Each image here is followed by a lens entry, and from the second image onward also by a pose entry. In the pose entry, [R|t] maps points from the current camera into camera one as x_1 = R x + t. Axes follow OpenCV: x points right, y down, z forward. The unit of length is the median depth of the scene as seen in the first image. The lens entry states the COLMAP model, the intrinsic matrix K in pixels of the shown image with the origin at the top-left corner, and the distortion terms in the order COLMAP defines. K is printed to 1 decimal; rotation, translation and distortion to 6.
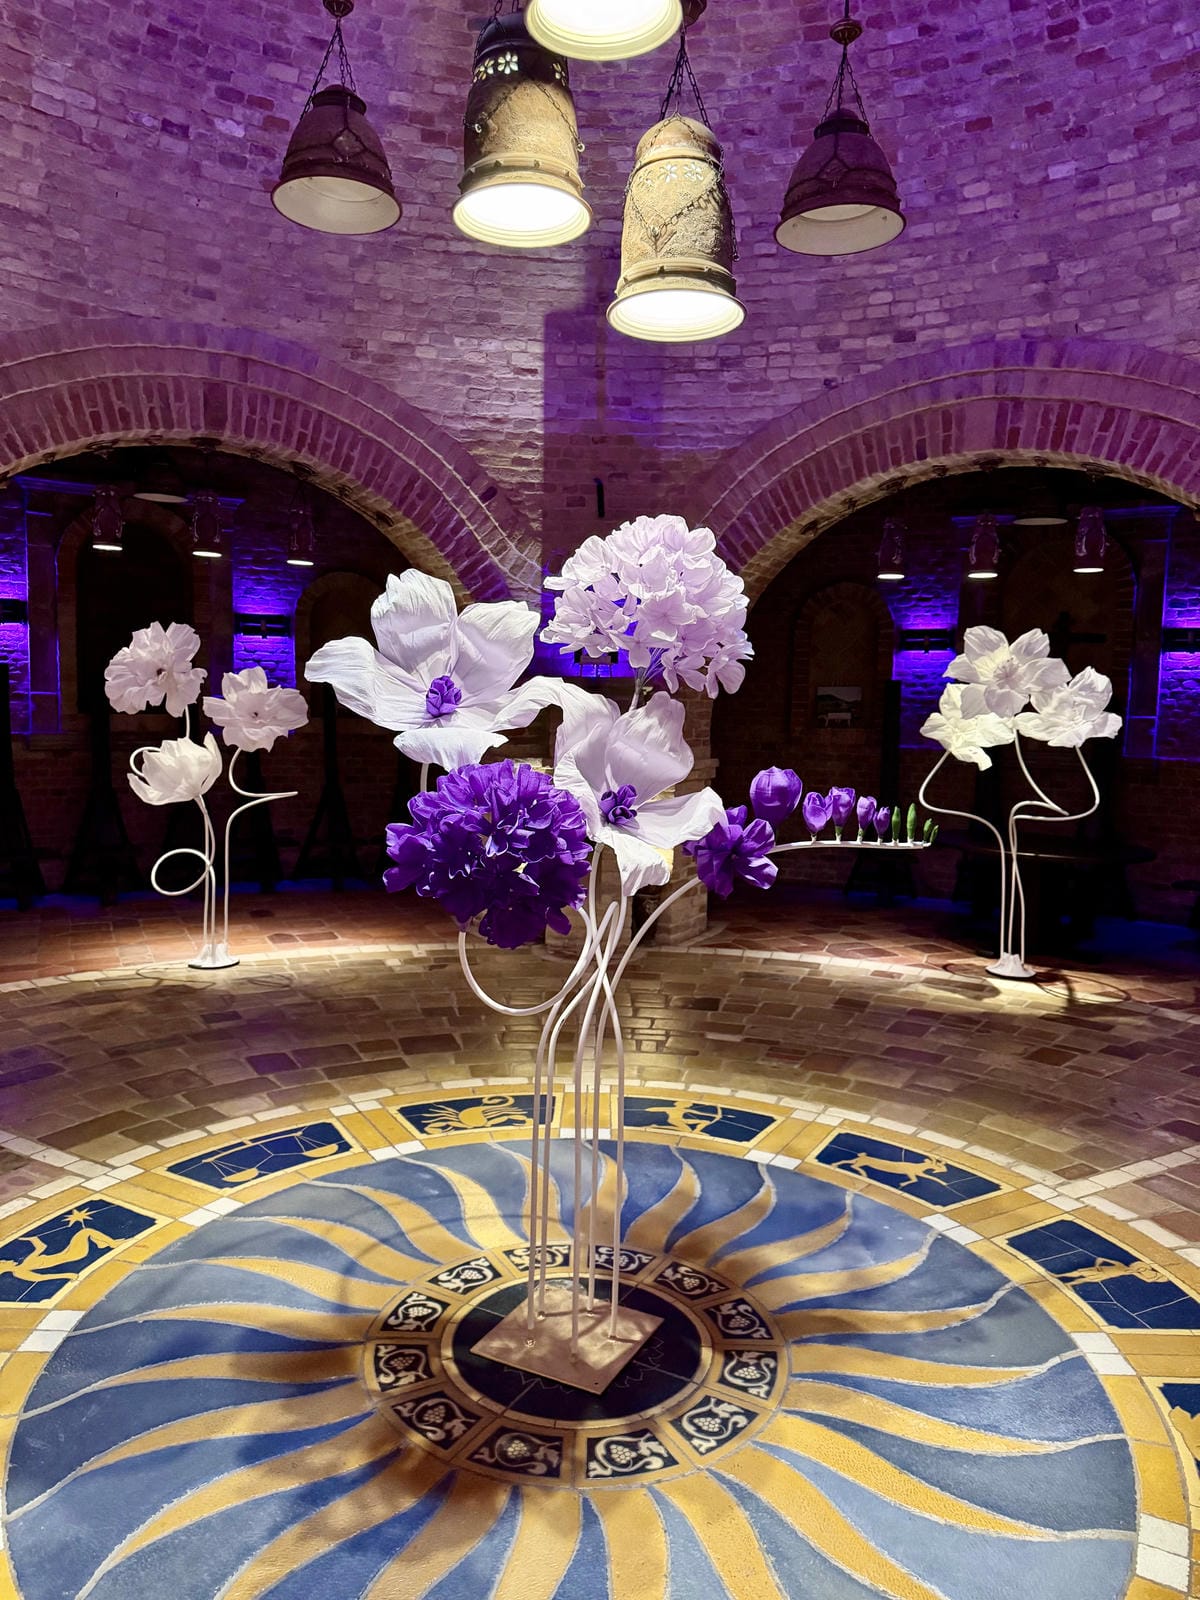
lens RADIAL K [[1115.5, 0, 600.9], [0, 1115.5, 808.5], [0, 0, 1]] dist [-0.004712, -0.012485]
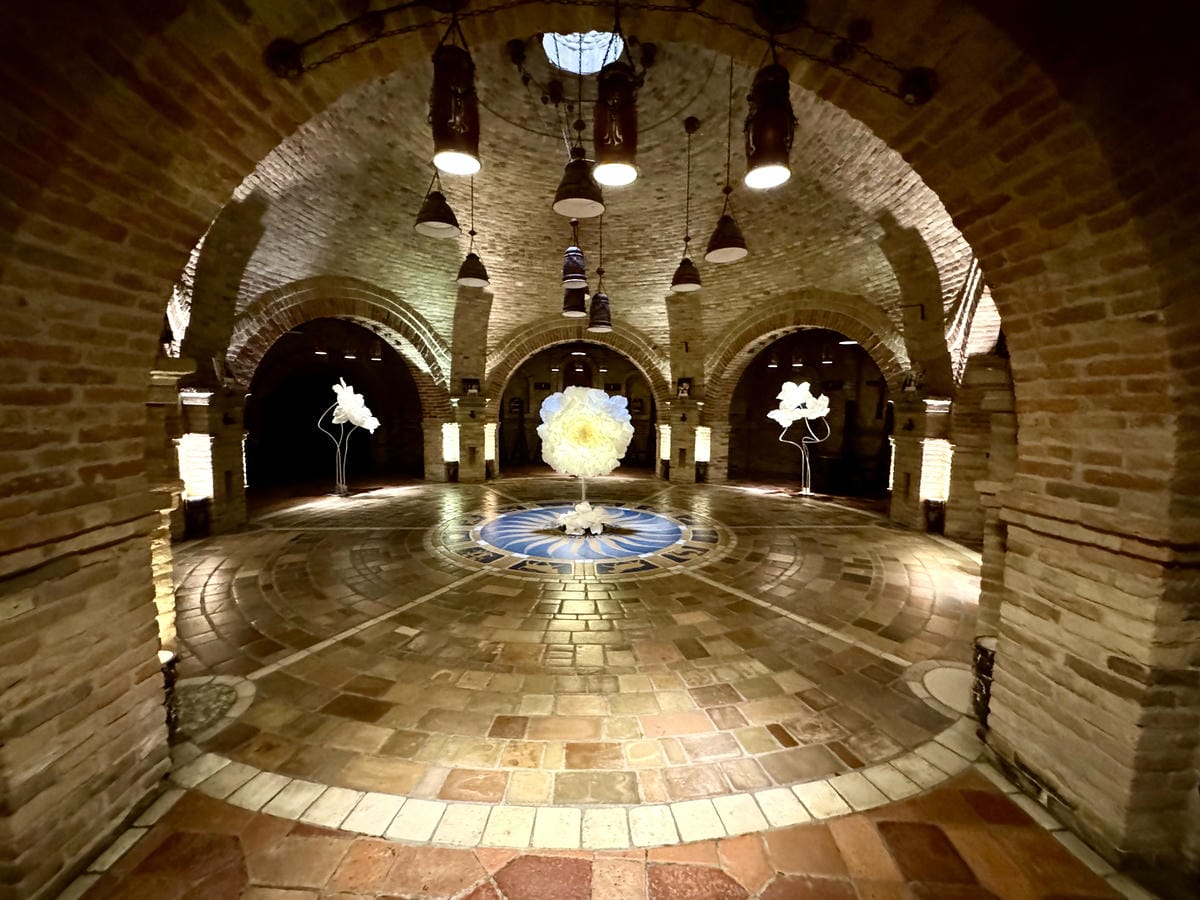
lens RADIAL K [[483.1, 0, 596.8], [0, 483.1, 445.4], [0, 0, 1]] dist [-0.000383, 0.000011]
pose [[0.886448, 0.026657, -0.462059, 0.472128], [-0.038362, 0.999137, -0.015955, 0.055277], [0.461235, 0.031869, 0.886706, -0.433681]]
